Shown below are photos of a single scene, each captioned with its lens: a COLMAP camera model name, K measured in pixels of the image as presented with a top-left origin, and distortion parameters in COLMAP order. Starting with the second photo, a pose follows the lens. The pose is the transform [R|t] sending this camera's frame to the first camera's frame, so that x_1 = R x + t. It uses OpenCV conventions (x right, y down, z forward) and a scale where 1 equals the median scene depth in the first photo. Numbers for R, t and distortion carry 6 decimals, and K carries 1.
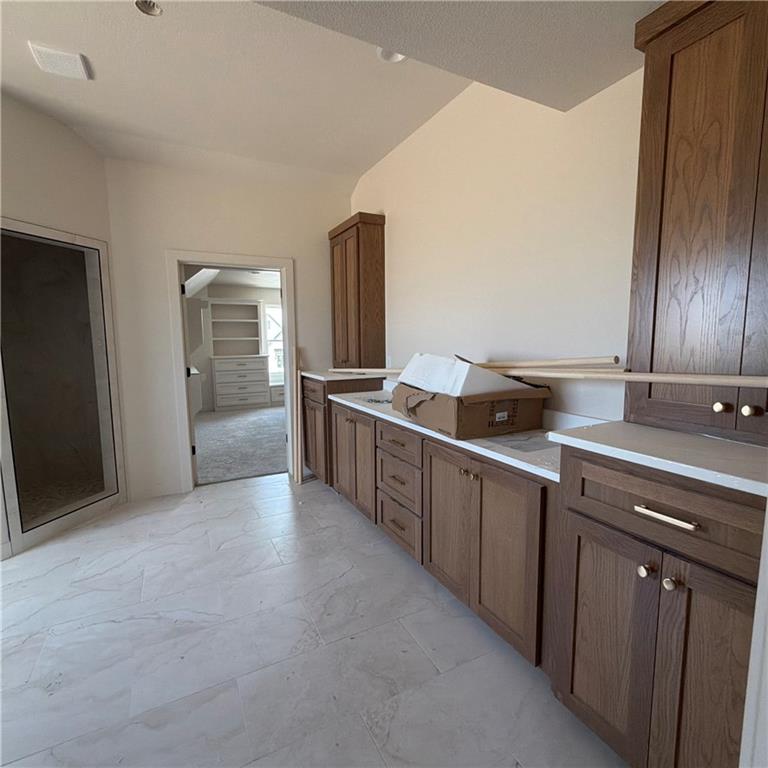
lens RADIAL K [[408.0, 0, 382.0], [0, 408.0, 384.7], [0, 0, 1]] dist [0.000945, -0.000183]
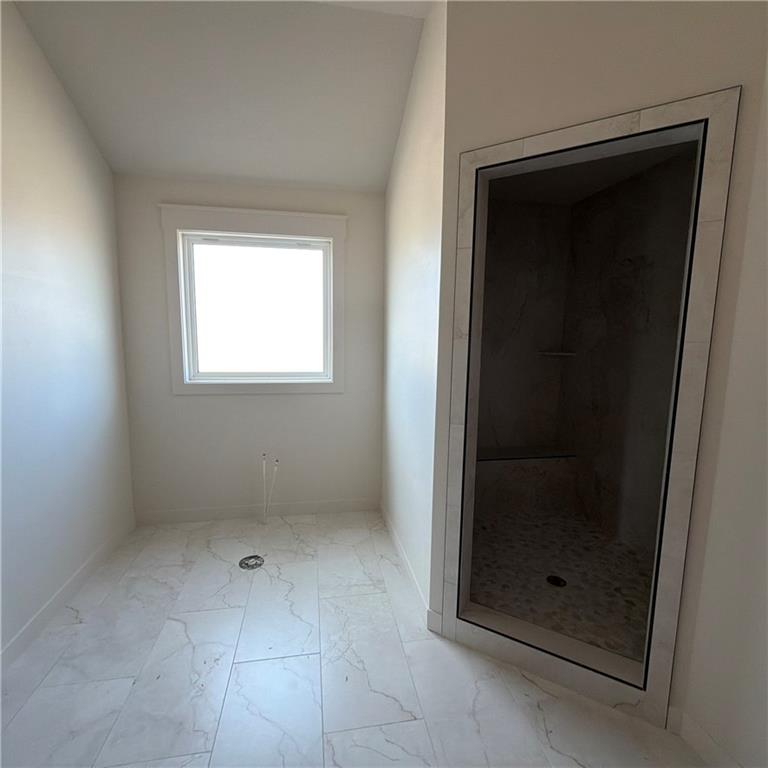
lens RADIAL K [[408.0, 0, 382.0], [0, 408.0, 384.7], [0, 0, 1]] dist [0.000945, -0.000183]
pose [[-0.292939, 0.120265, -0.948537, -0.183671], [-0.121688, 0.979301, 0.161746, -0.098474], [0.948356, 0.162808, -0.272240, 0.803090]]
